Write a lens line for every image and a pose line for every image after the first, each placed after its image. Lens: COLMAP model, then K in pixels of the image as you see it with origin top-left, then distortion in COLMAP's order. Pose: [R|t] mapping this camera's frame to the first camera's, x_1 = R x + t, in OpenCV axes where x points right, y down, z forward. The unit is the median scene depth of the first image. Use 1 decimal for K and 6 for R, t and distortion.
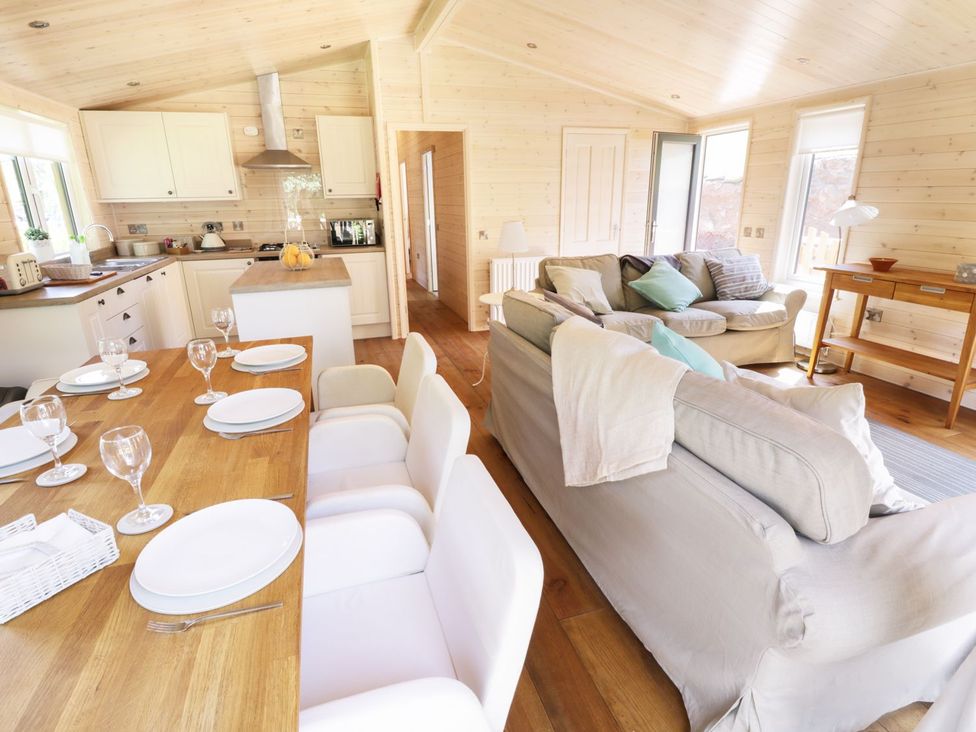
lens RADIAL K [[507.0, 0, 483.7], [0, 507.0, 358.3], [0, 0, 1]] dist [-0.004108, -0.008098]
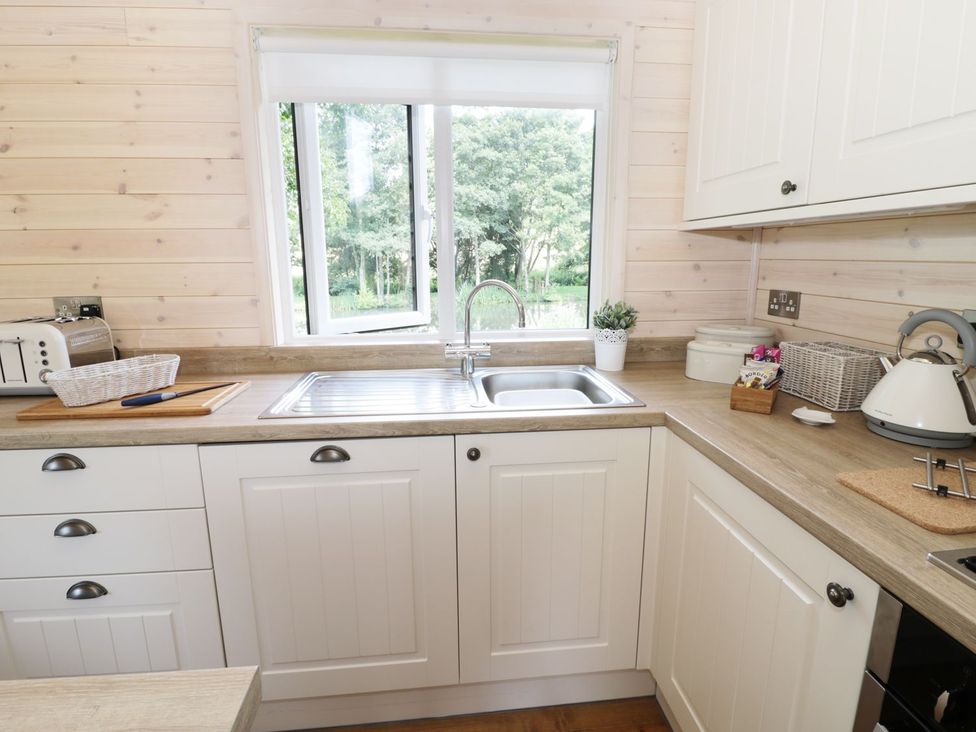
lens RADIAL K [[507.0, 0, 485.5], [0, 507.0, 358.5], [0, 0, 1]] dist [-0.004108, -0.008098]
pose [[-0.201244, 0.209345, -0.956909, -0.303000], [-0.288822, 0.920783, 0.262183, -0.255273], [0.935993, 0.329140, -0.124839, 0.868317]]
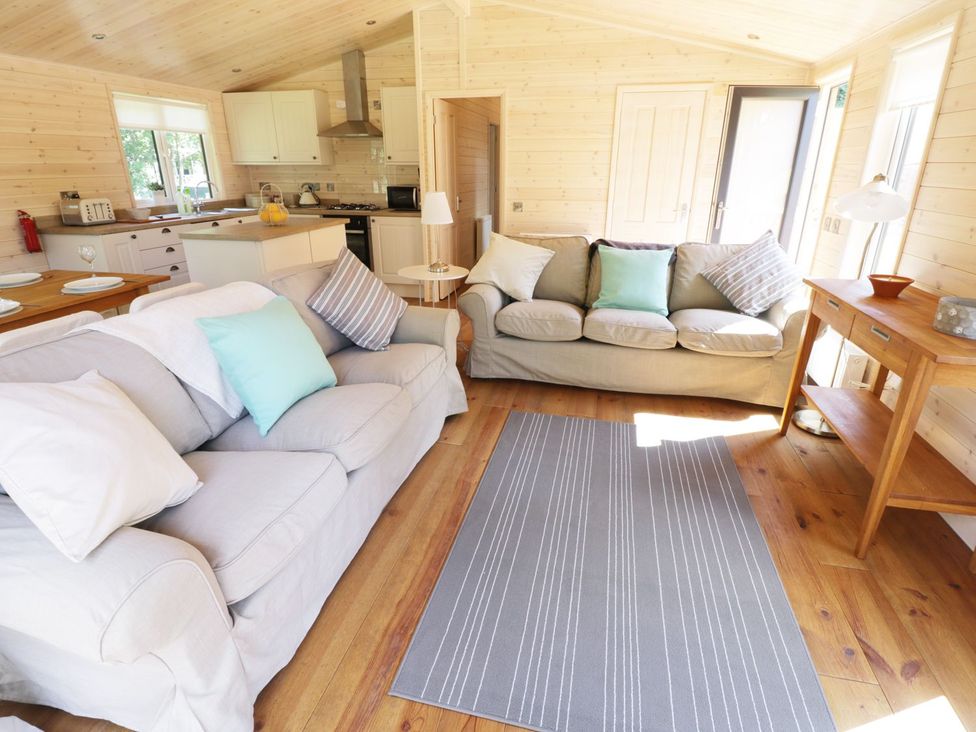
lens RADIAL K [[507.0, 0, 486.0], [0, 507.0, 361.3], [0, 0, 1]] dist [-0.004108, -0.008098]
pose [[0.856685, 0.202318, -0.474509, 0.498530], [-0.172522, 0.979279, 0.106064, -0.054130], [0.486135, -0.009000, 0.873838, 0.146177]]
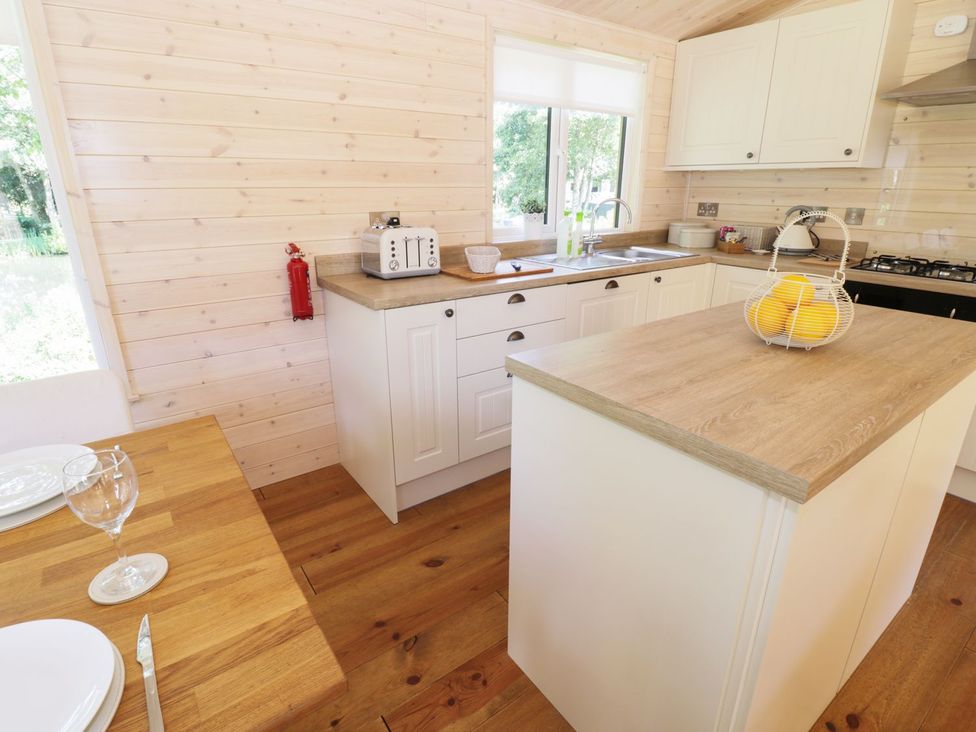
lens RADIAL K [[507.0, 0, 491.0], [0, 507.0, 361.7], [0, 0, 1]] dist [-0.004108, -0.008098]
pose [[0.322121, 0.326748, -0.888523, -0.075975], [-0.292591, 0.926960, 0.234809, -0.135317], [0.900349, 0.184337, 0.394197, 0.481677]]
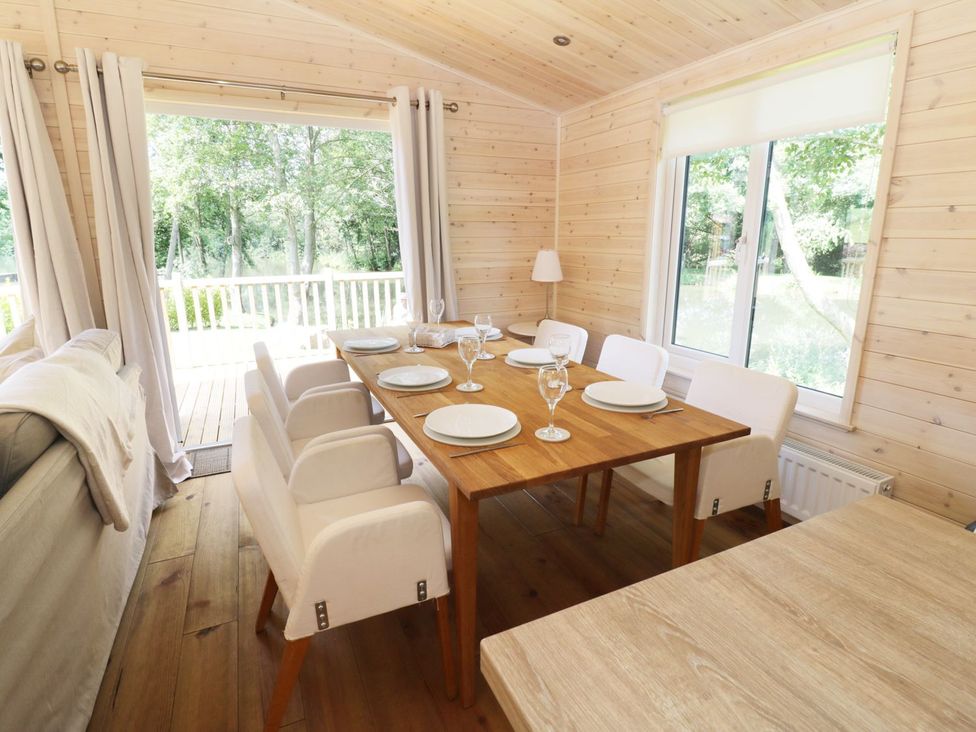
lens RADIAL K [[507.0, 0, 480.4], [0, 507.0, 360.5], [0, 0, 1]] dist [-0.004108, -0.008098]
pose [[-0.992126, 0.050023, -0.114817, -0.154652], [-0.017362, 0.852986, 0.521644, -0.199322], [0.124032, 0.519531, -0.845402, 0.684613]]
